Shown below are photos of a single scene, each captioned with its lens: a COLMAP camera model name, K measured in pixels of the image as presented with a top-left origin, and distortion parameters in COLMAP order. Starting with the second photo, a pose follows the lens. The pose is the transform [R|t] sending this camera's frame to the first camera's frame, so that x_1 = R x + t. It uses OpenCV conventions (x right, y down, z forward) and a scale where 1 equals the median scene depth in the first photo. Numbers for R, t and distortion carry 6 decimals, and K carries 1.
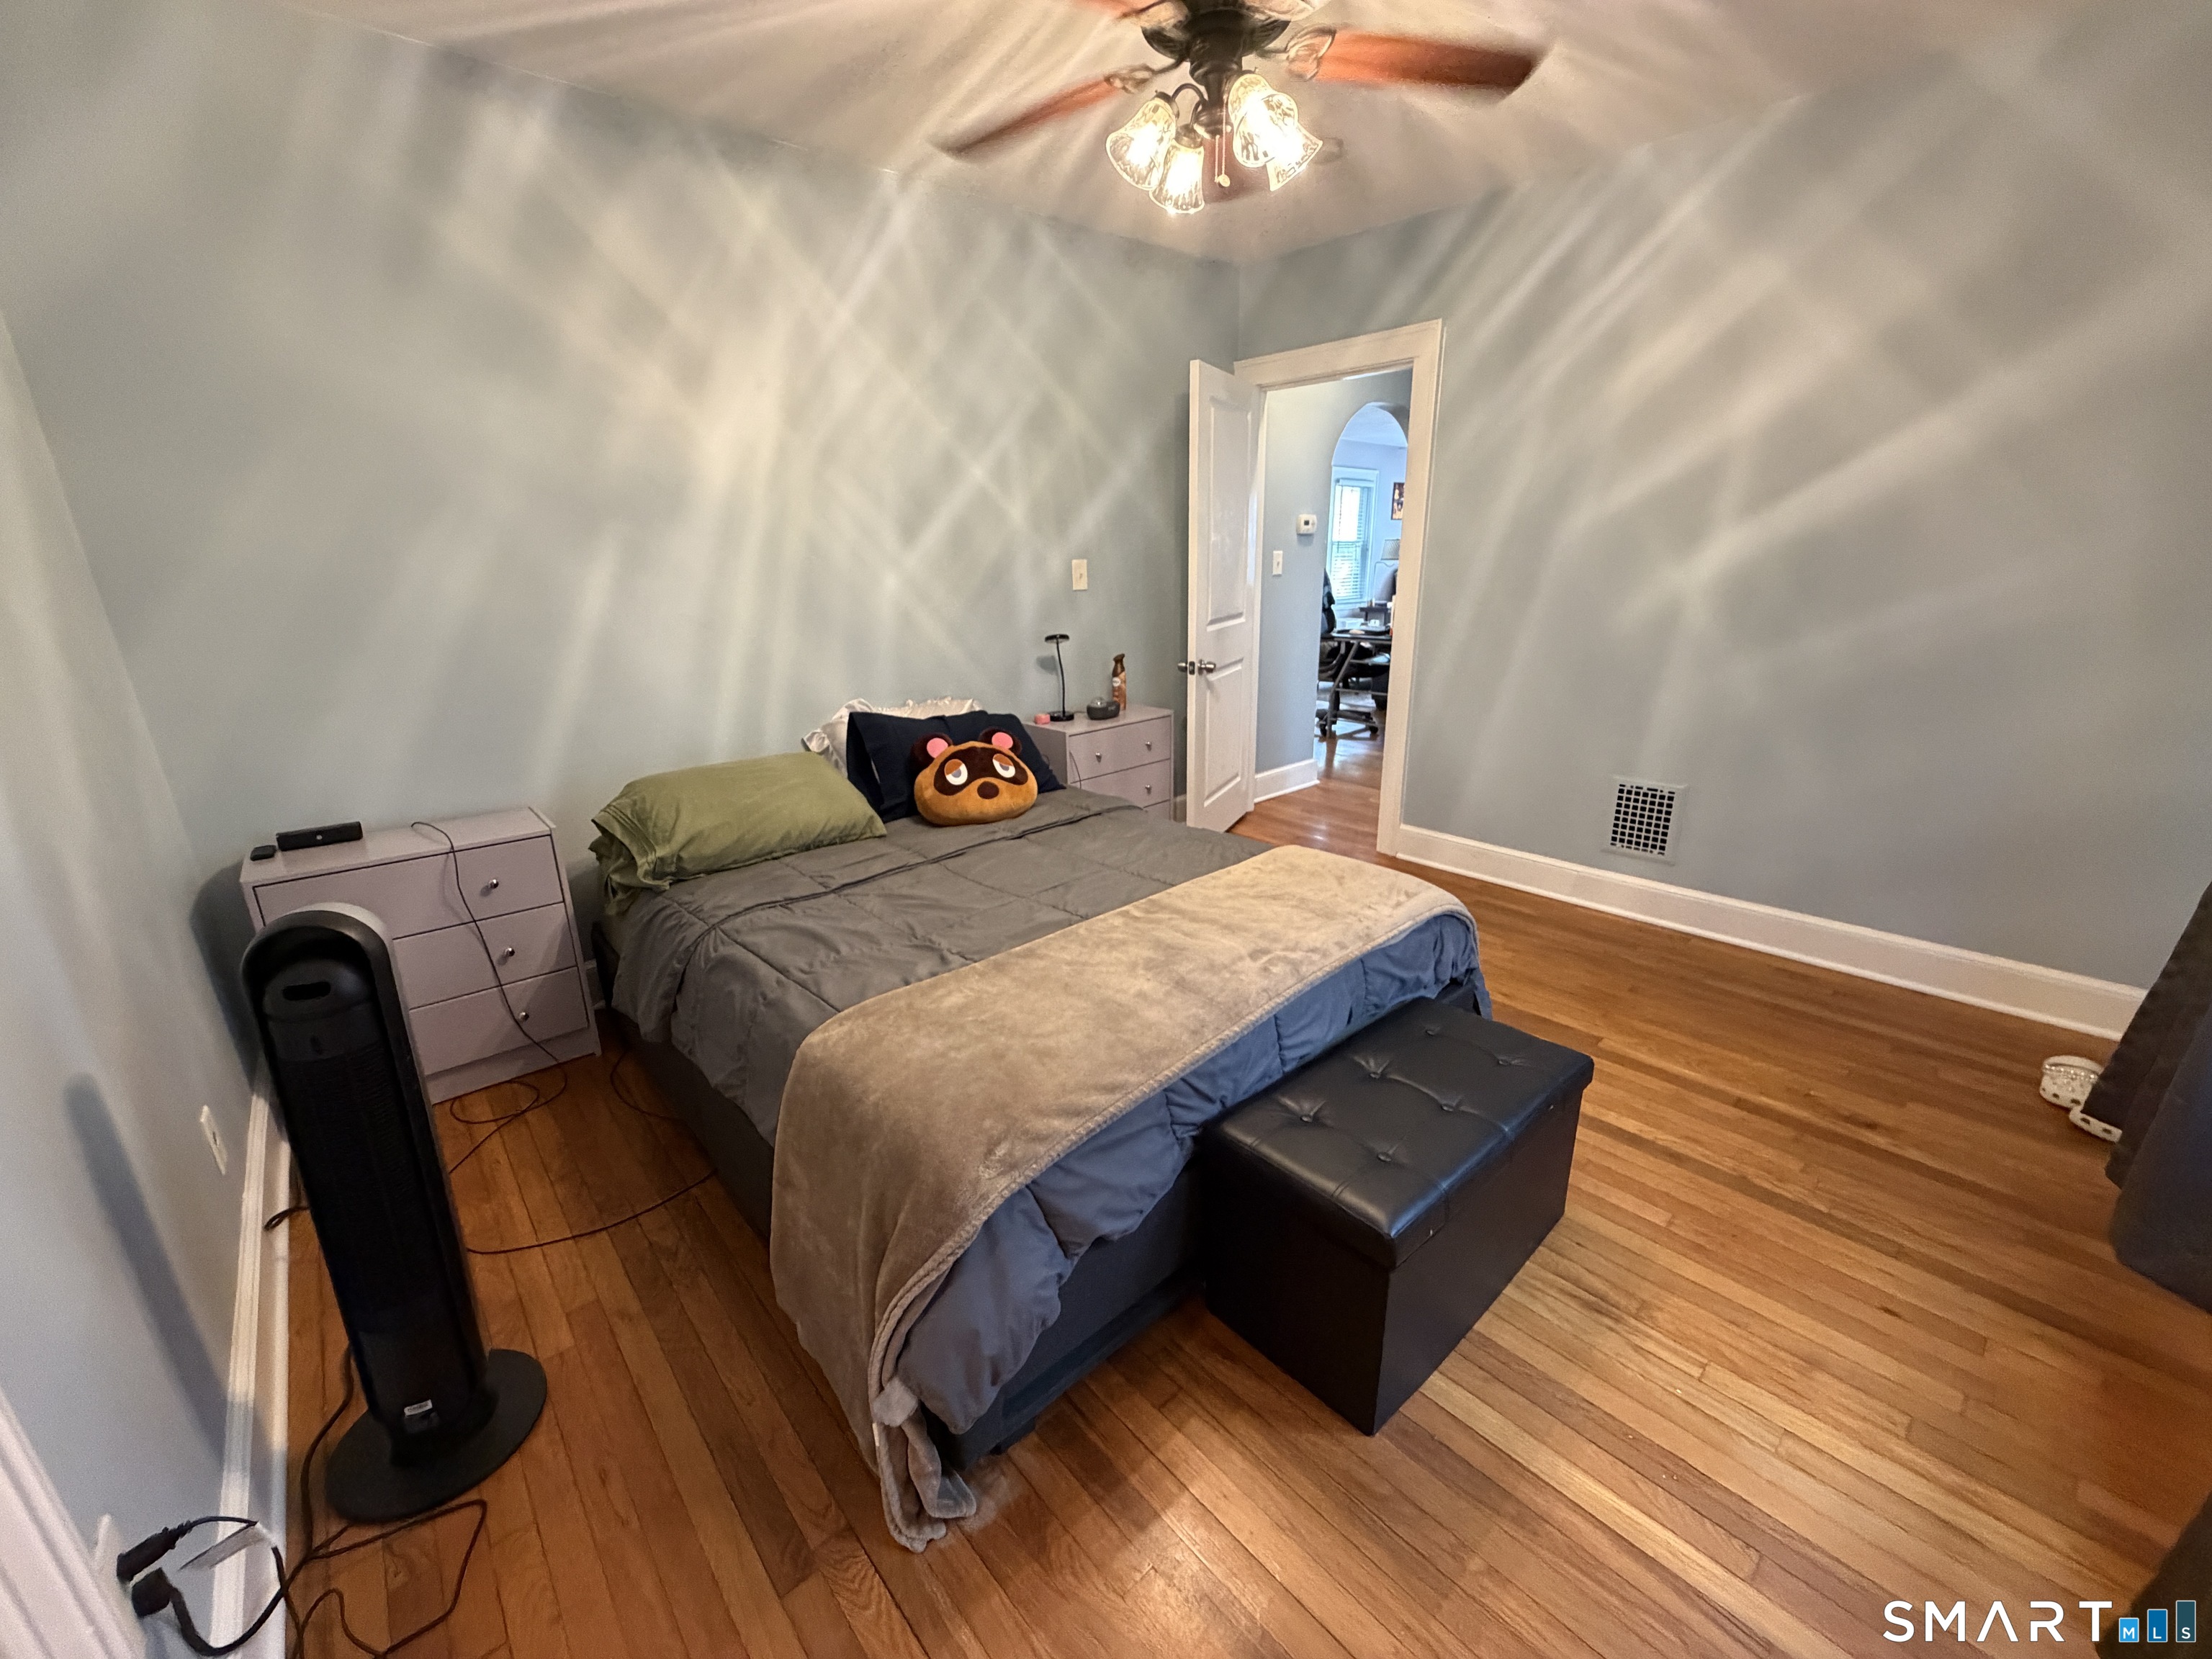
lens RADIAL K [[879.1, 0, 1097.9], [0, 879.1, 830.9], [0, 0, 1]] dist [0.008184, -0.000014]
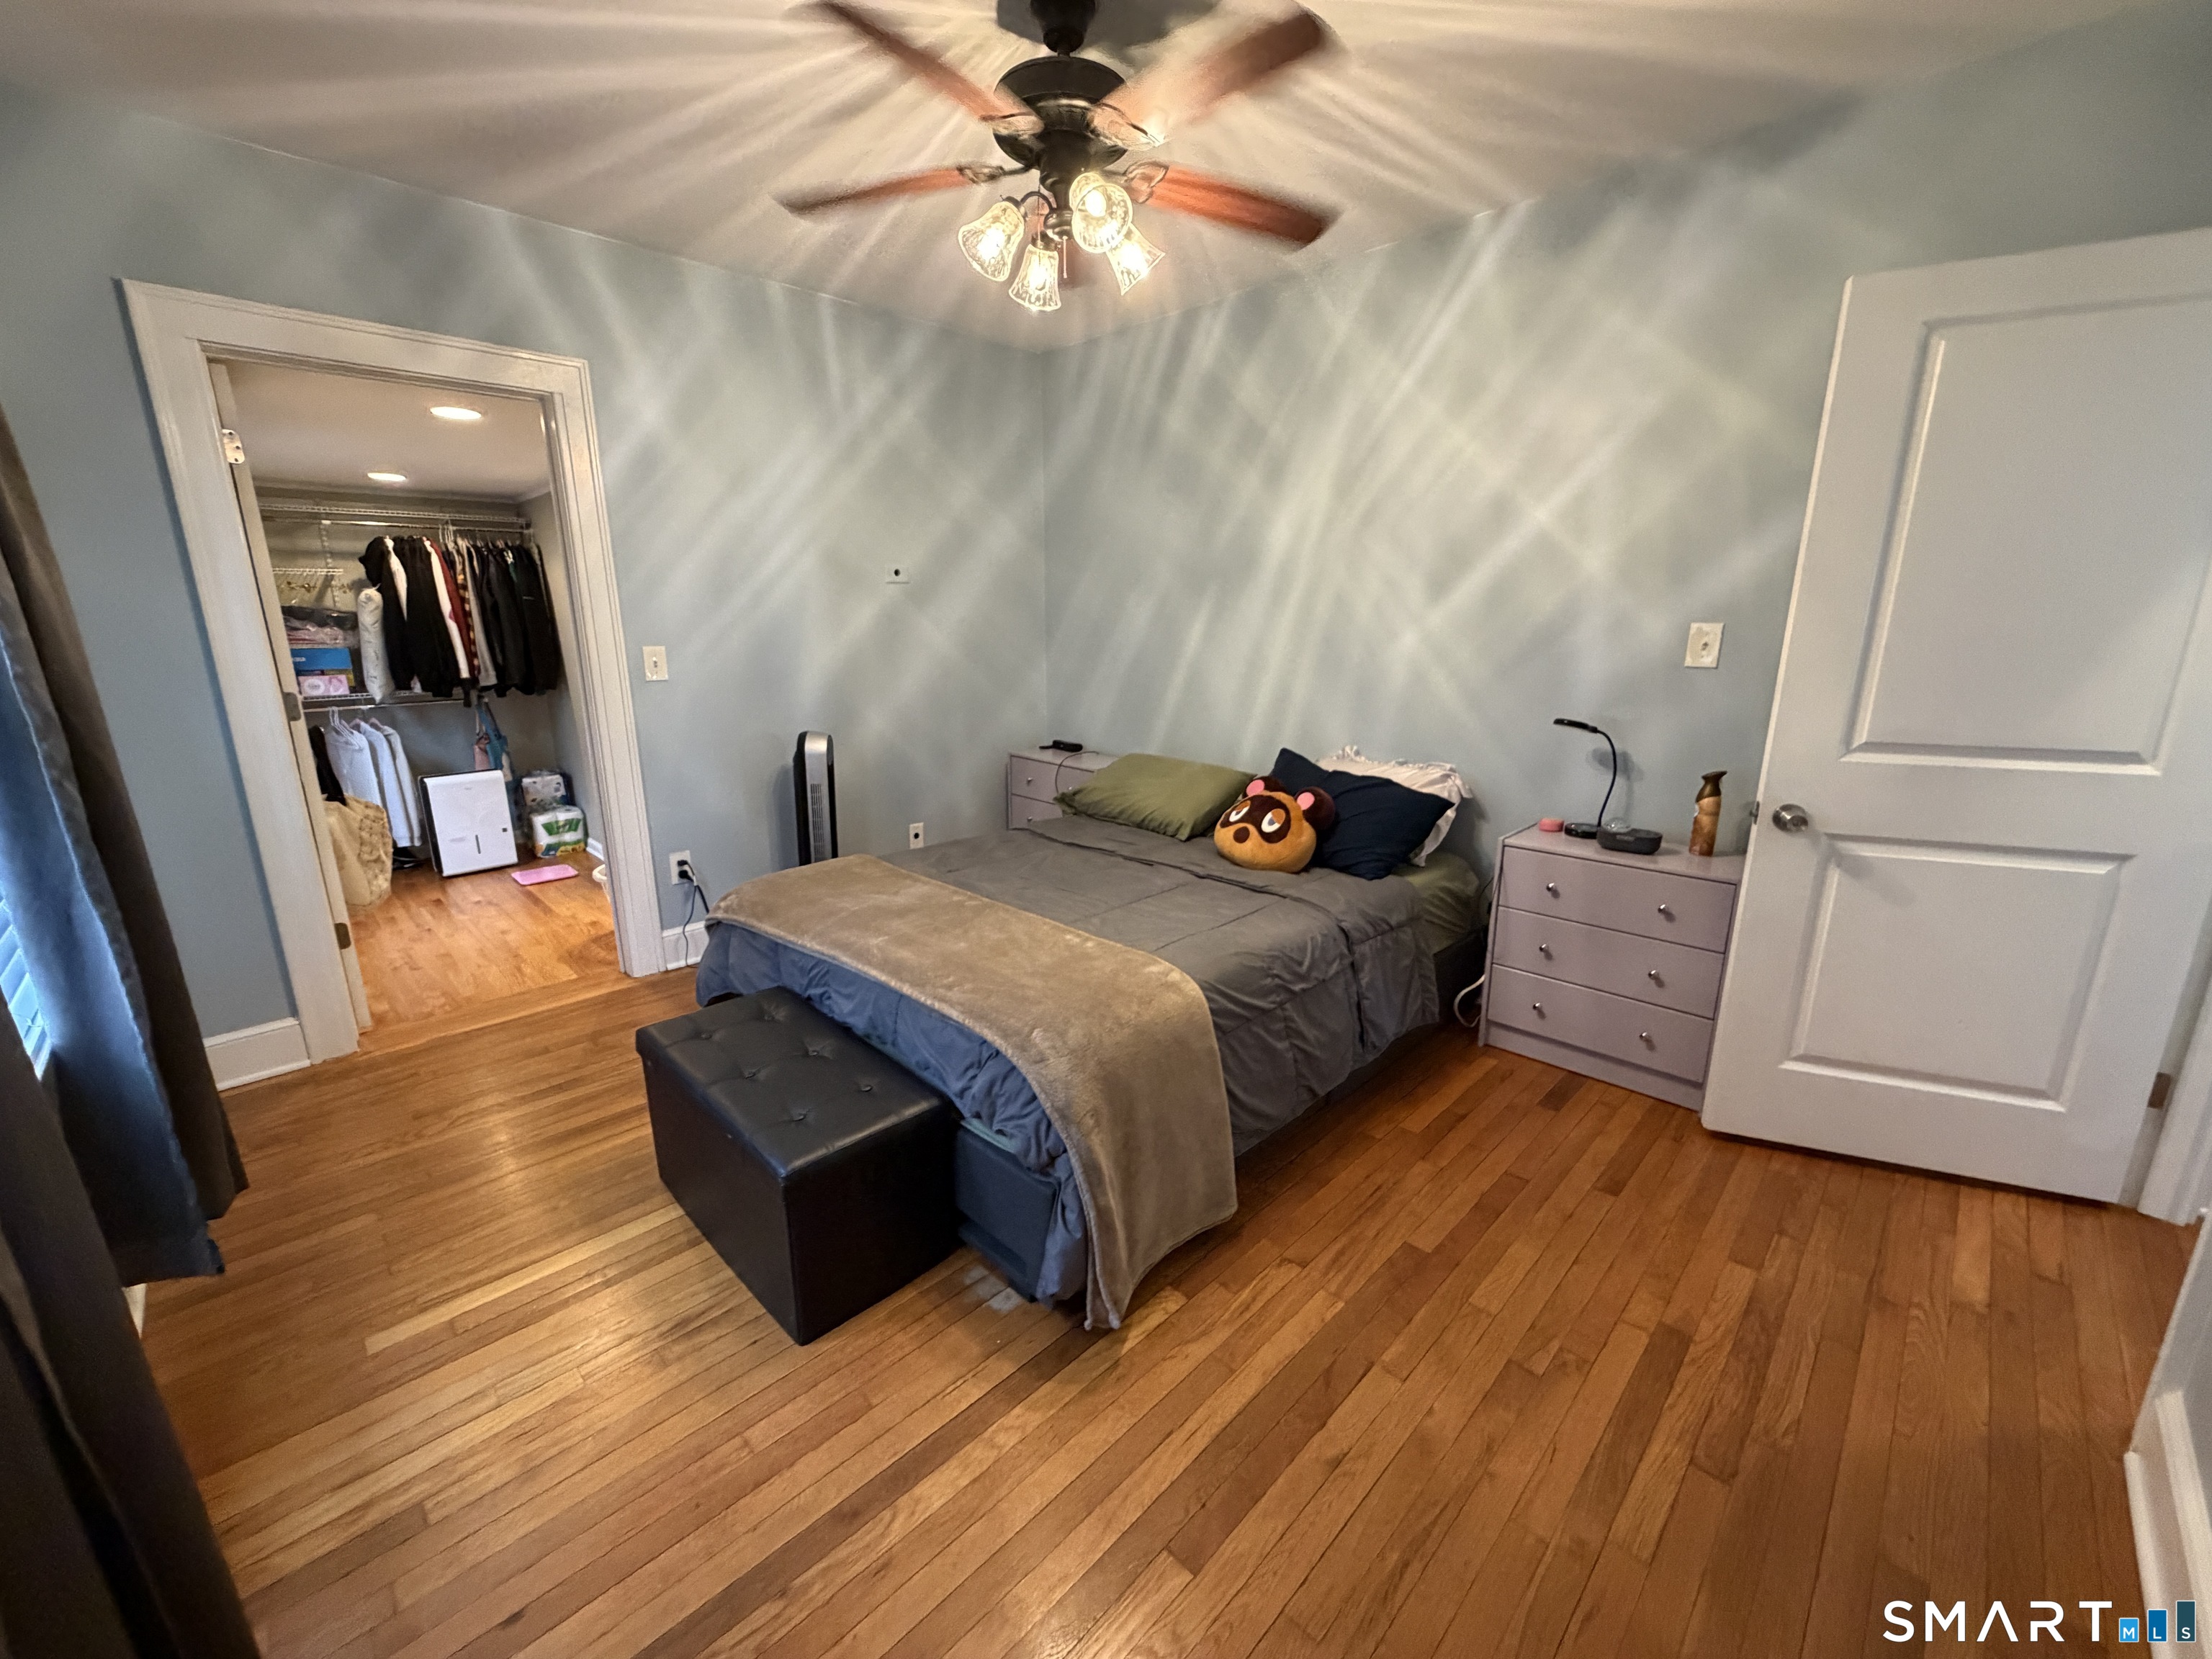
lens RADIAL K [[879.1, 0, 1103.0], [0, 879.1, 834.0], [0, 0, 1]] dist [0.008184, -0.000014]
pose [[0.061612, 0.263680, -0.962641, 0.889701], [-0.302499, 0.924044, 0.233747, -0.246953], [0.951156, 0.276796, 0.136695, 0.715442]]
